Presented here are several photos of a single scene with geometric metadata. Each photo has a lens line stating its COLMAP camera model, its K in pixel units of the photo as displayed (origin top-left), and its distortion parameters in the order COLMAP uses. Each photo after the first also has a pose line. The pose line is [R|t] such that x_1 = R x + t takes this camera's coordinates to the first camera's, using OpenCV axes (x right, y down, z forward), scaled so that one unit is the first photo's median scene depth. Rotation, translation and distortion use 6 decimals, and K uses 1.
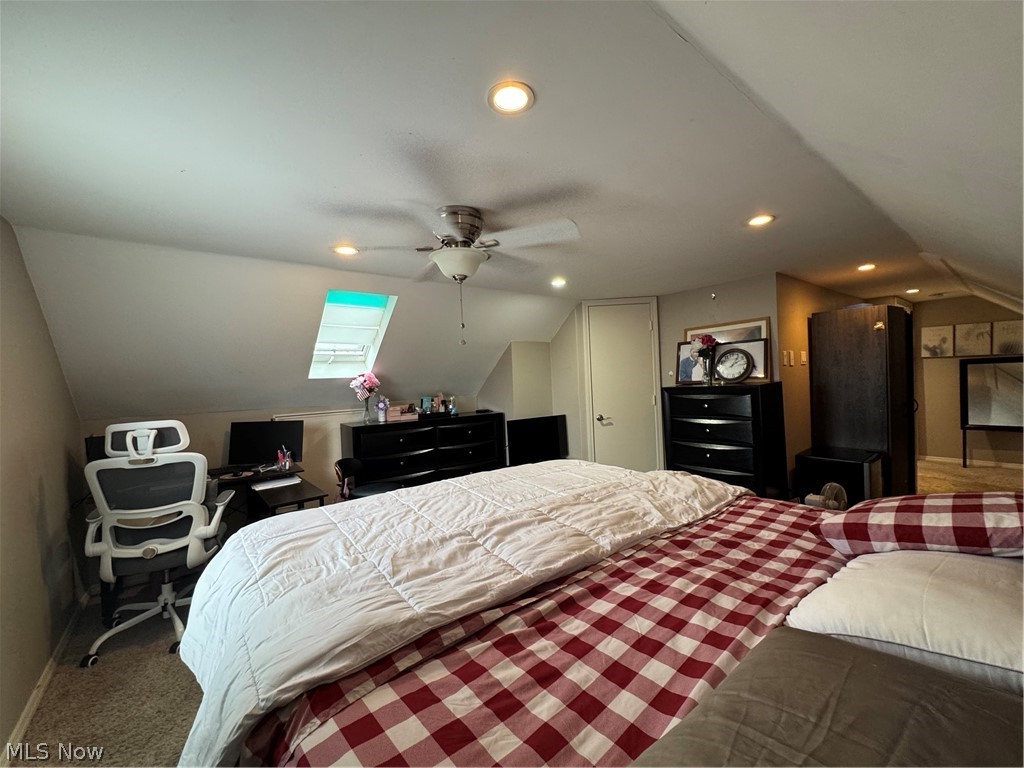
lens RADIAL K [[408.6, 0, 513.6], [0, 408.6, 383.1], [0, 0, 1]] dist [-0.002869, 0.000112]
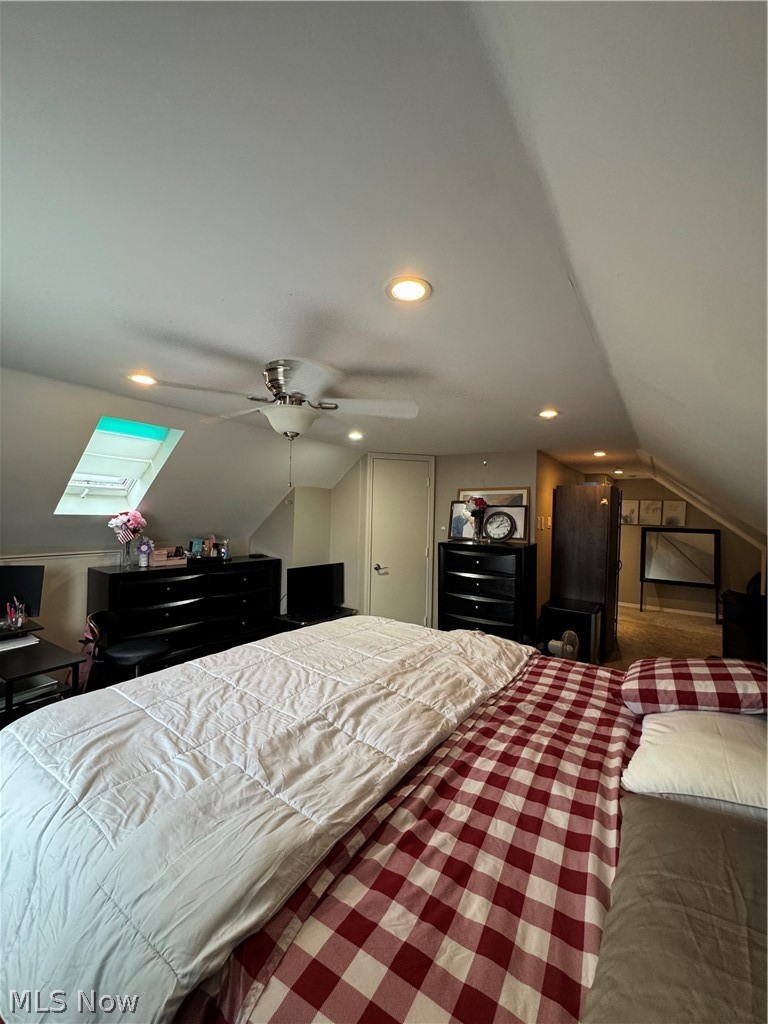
lens RADIAL K [[407.9, 0, 384.0], [0, 407.9, 512.0], [0, 0, 1]] dist [-0.002290, 0.000538]
pose [[0.952875, 0.067233, 0.295818, -0.251787], [-0.062858, 0.997727, -0.024289, -0.087477], [-0.296779, 0.004550, 0.954935, 0.031961]]
